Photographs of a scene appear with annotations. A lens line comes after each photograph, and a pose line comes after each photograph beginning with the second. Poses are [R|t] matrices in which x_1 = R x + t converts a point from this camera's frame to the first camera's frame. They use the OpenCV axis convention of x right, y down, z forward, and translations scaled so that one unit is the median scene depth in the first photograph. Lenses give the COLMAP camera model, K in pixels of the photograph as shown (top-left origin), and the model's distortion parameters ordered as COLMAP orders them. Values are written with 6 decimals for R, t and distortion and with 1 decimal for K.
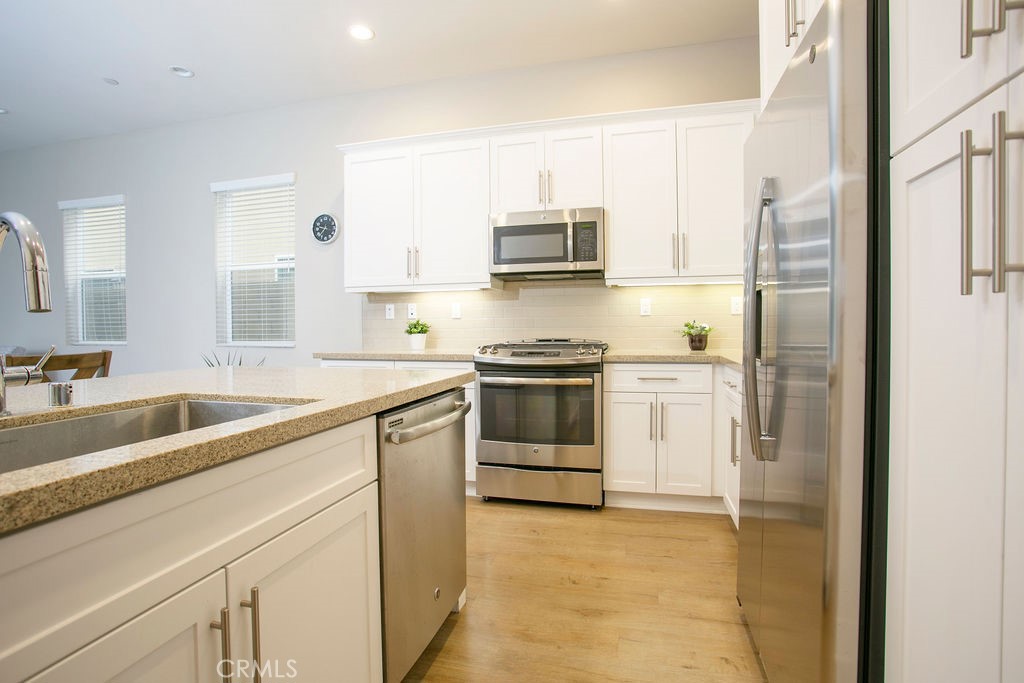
lens RADIAL K [[494.7, 0, 512.2], [0, 494.7, 334.4], [0, 0, 1]] dist [-0.064284, 0.025974]
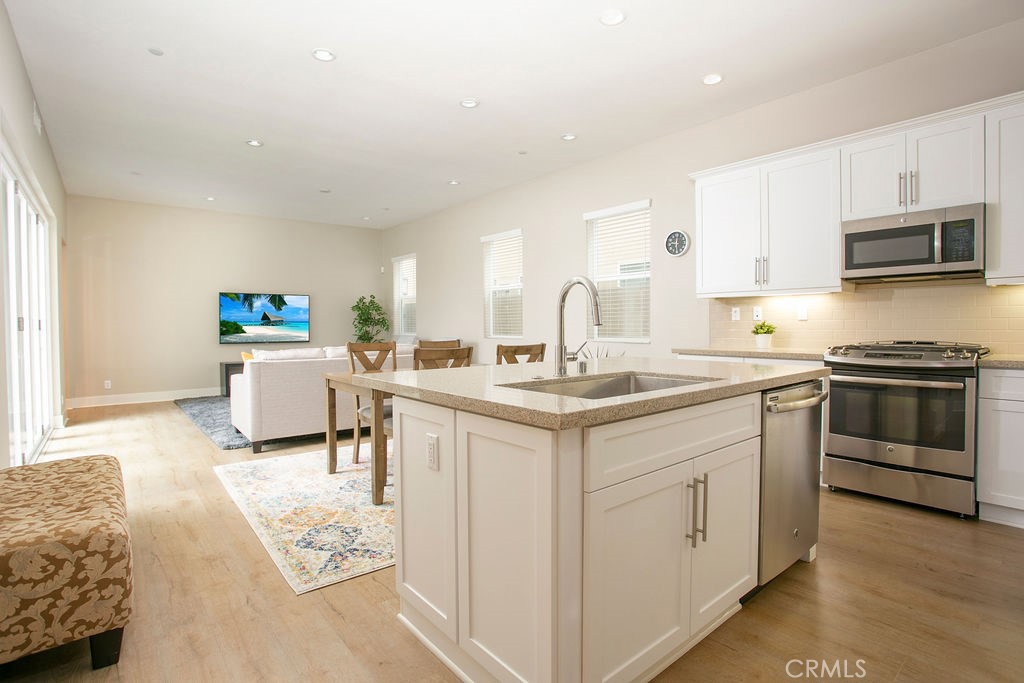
lens RADIAL K [[494.7, 0, 512.2], [0, 494.7, 334.4], [0, 0, 1]] dist [-0.064284, 0.025974]
pose [[0.810685, 0.014015, -0.585314, -0.010804], [-0.009625, 0.999897, 0.010611, -0.008037], [0.585403, -0.002969, 0.810737, -0.270758]]
